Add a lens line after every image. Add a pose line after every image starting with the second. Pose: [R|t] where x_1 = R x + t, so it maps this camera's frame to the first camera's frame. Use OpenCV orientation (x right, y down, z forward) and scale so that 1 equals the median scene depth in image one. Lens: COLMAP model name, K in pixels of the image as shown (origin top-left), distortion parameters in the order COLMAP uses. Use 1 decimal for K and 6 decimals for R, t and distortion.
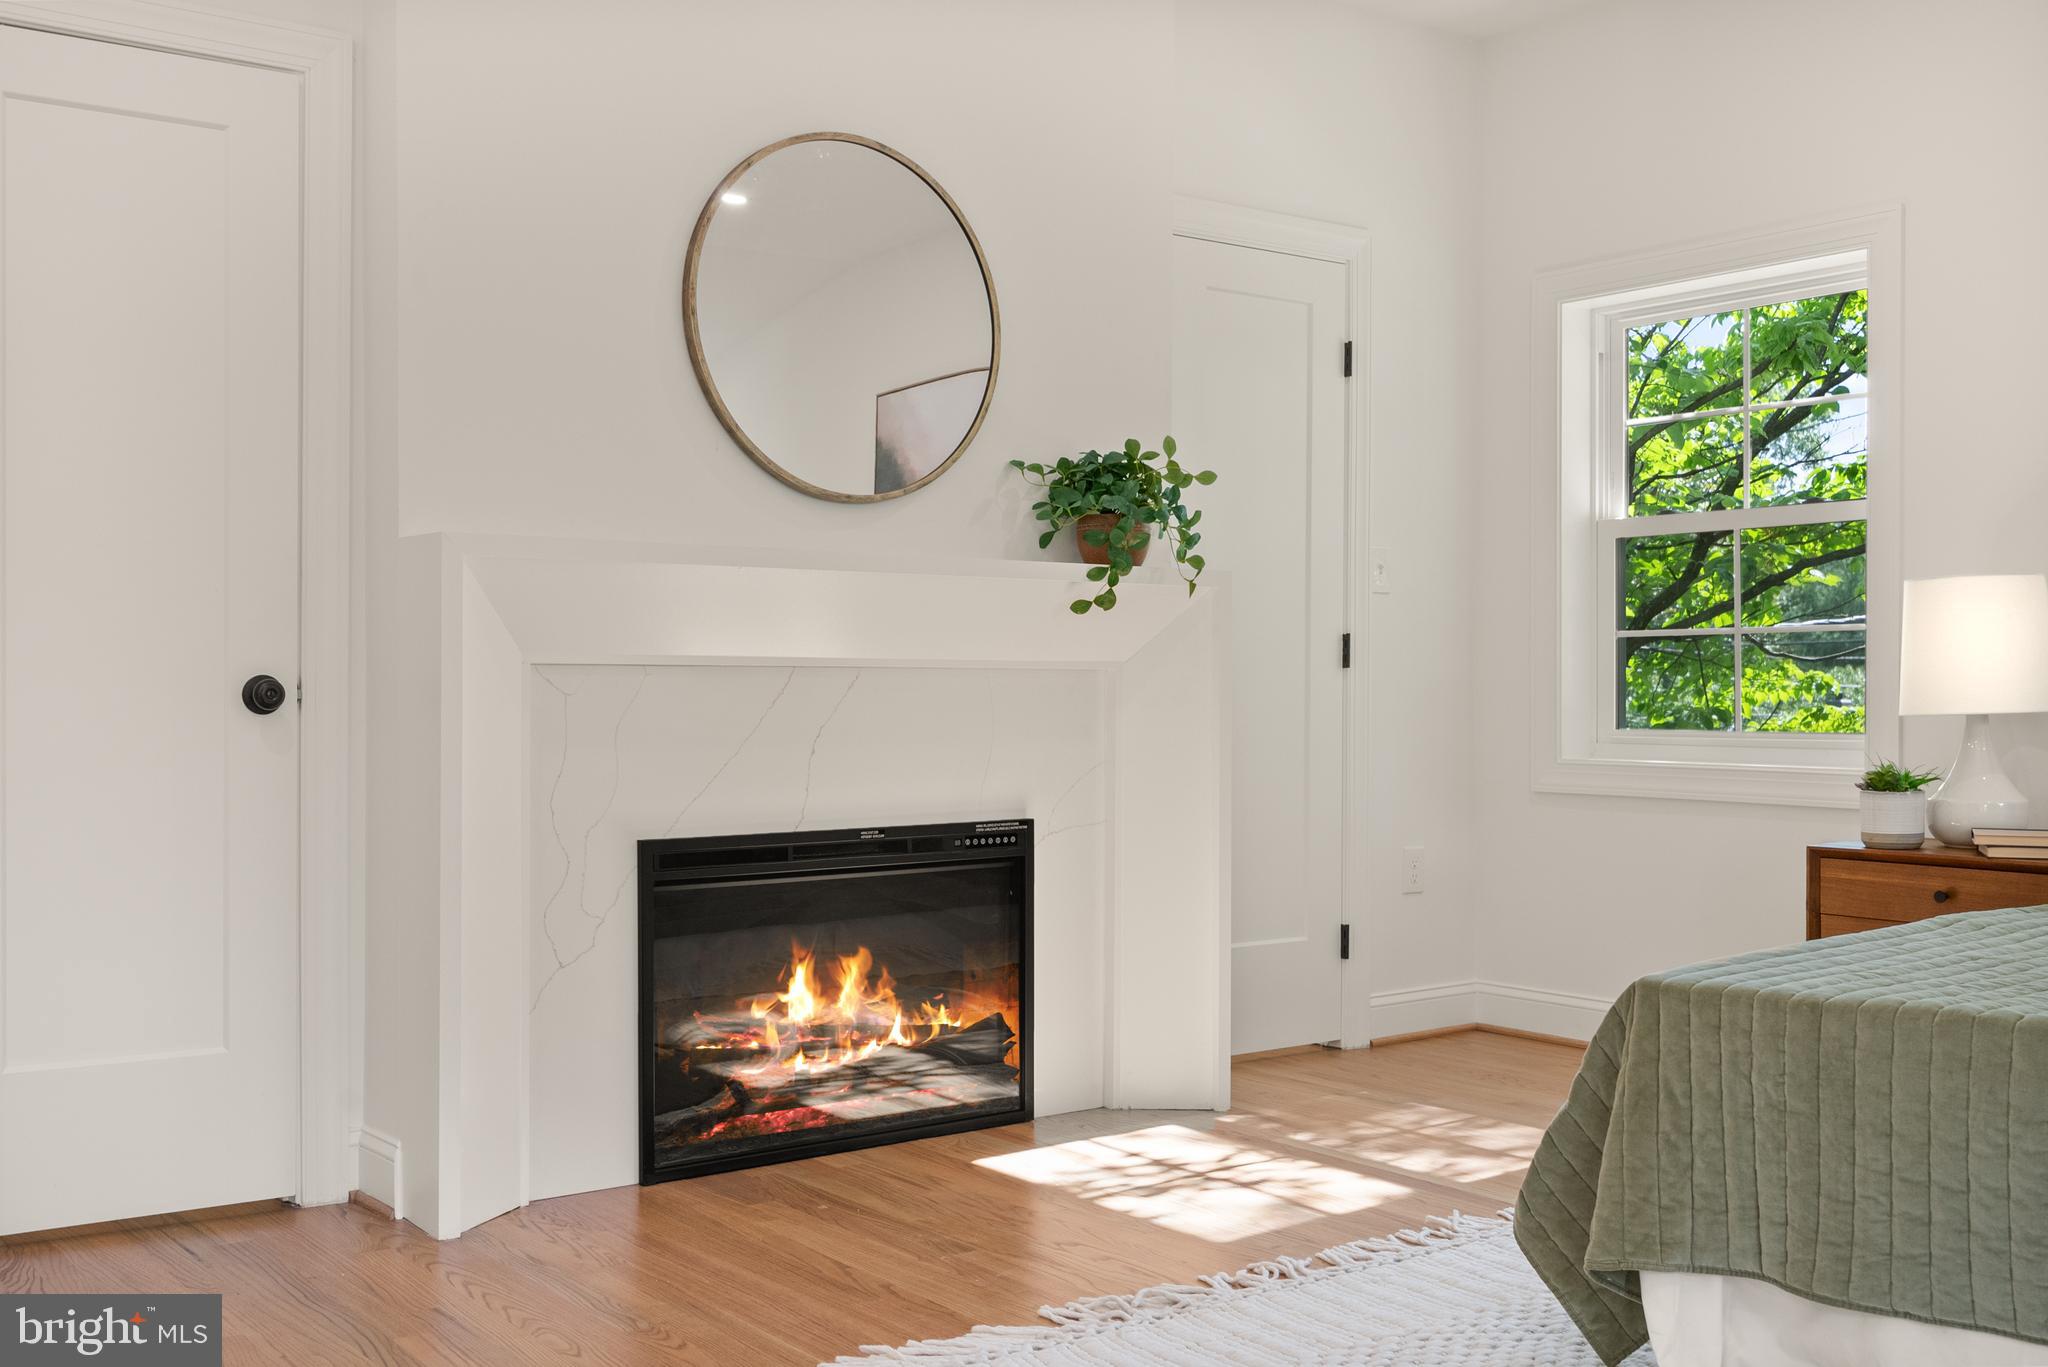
lens RADIAL K [[2064.2, 0, 1024.0], [0, 2064.2, 683.5], [0, 0, 1]] dist [-0.004297, 0.003501]
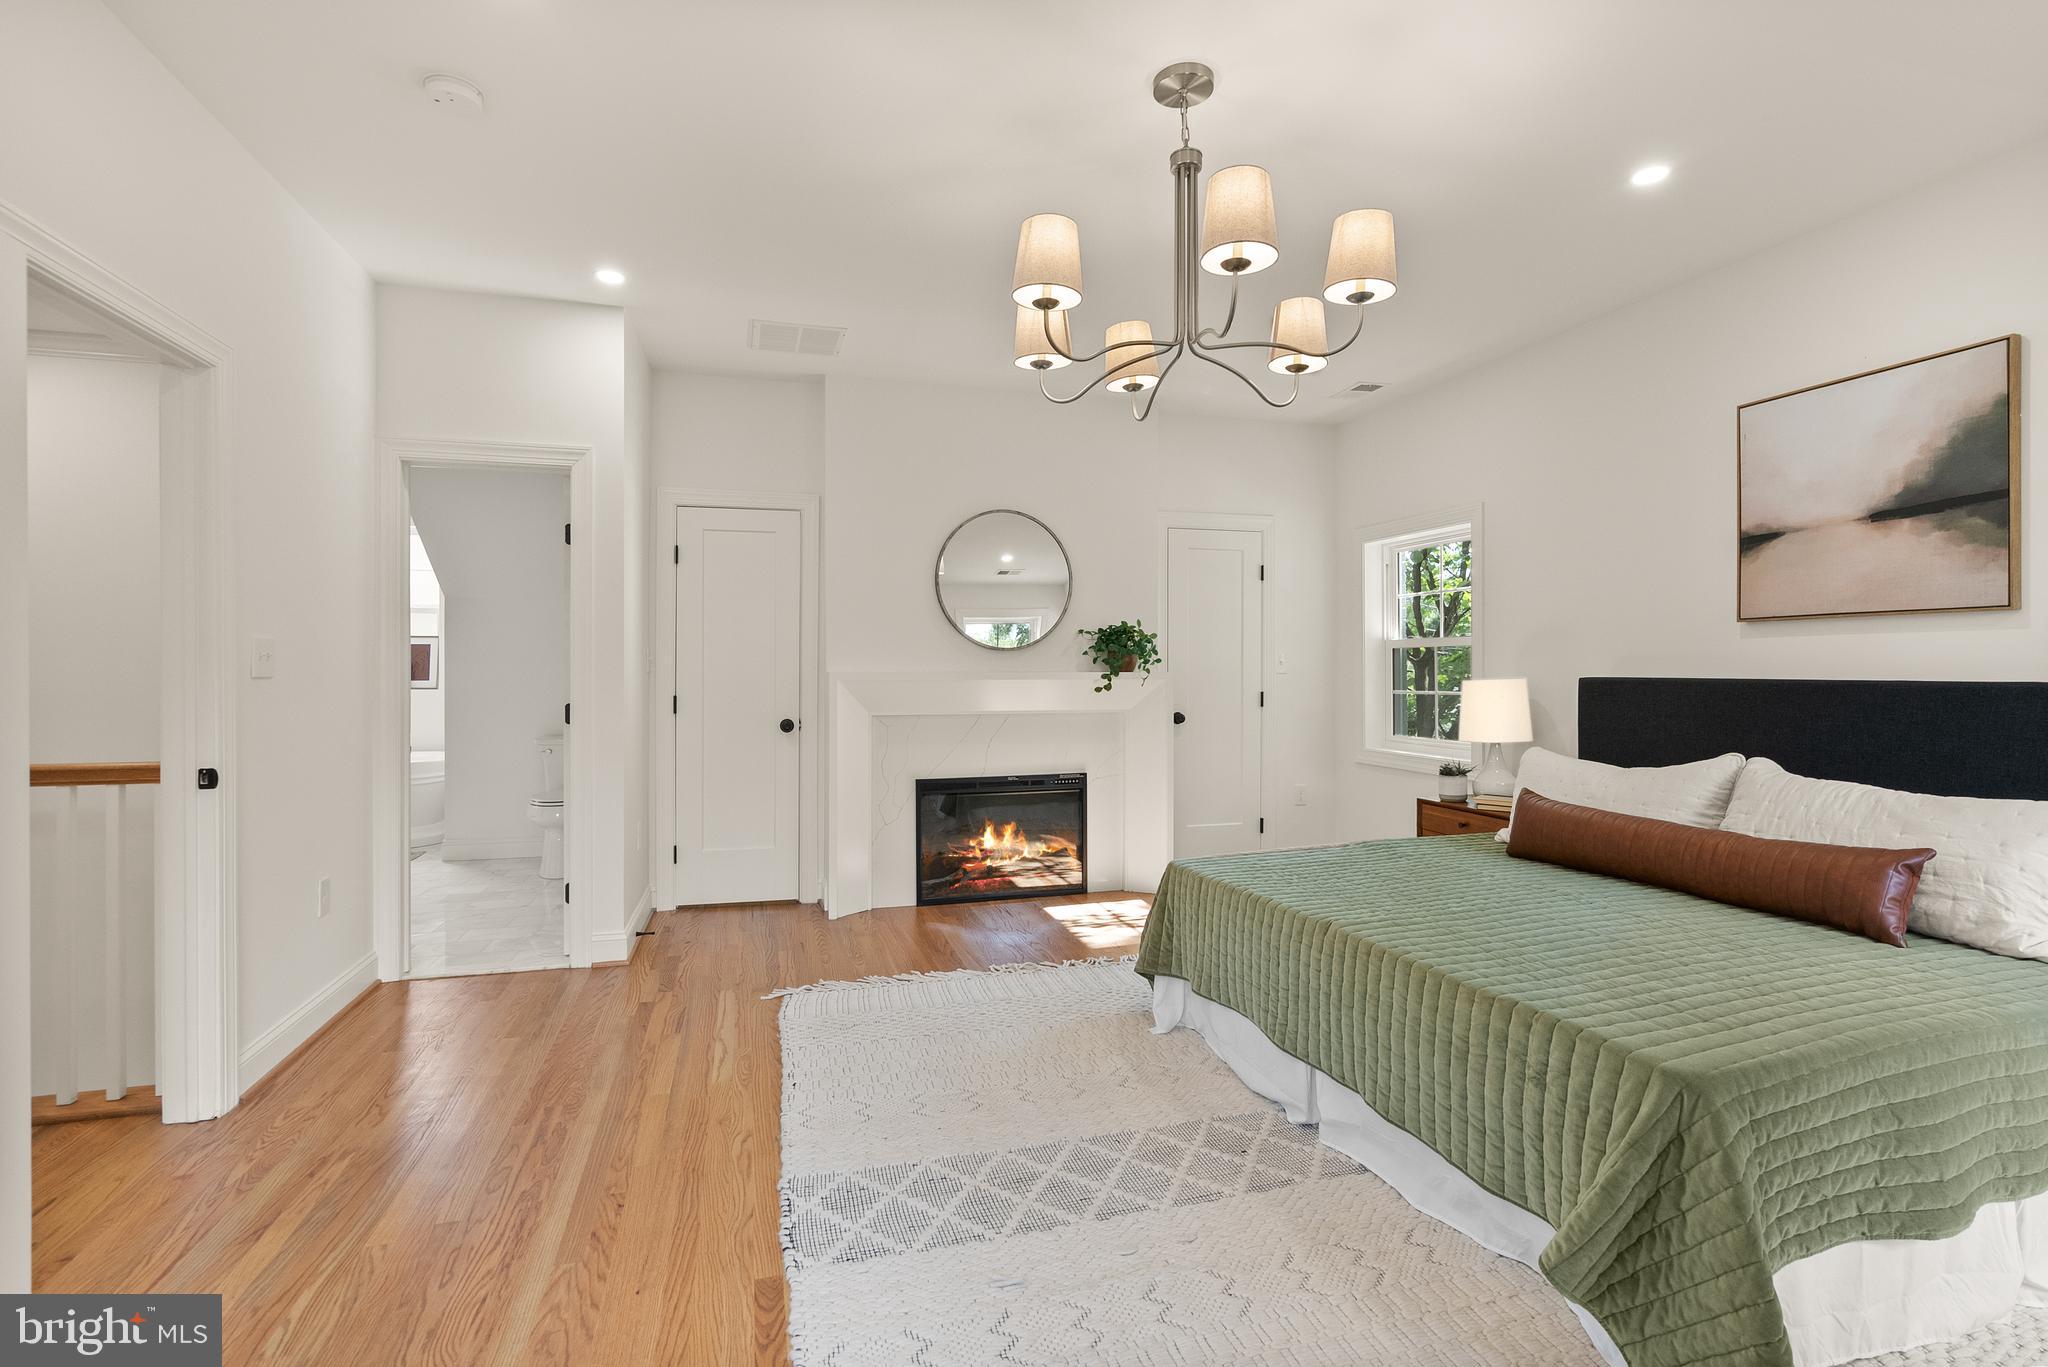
lens RADIAL K [[949.1, 0, 1021.6], [0, 949.1, 667.9], [0, 0, 1]] dist [0.003656, 0.000420]
pose [[0.931539, -0.003068, -0.363628, 0.365153], [0.002812, 0.999995, -0.001235, -0.063078], [0.363630, 0.000128, 0.931543, -0.109612]]
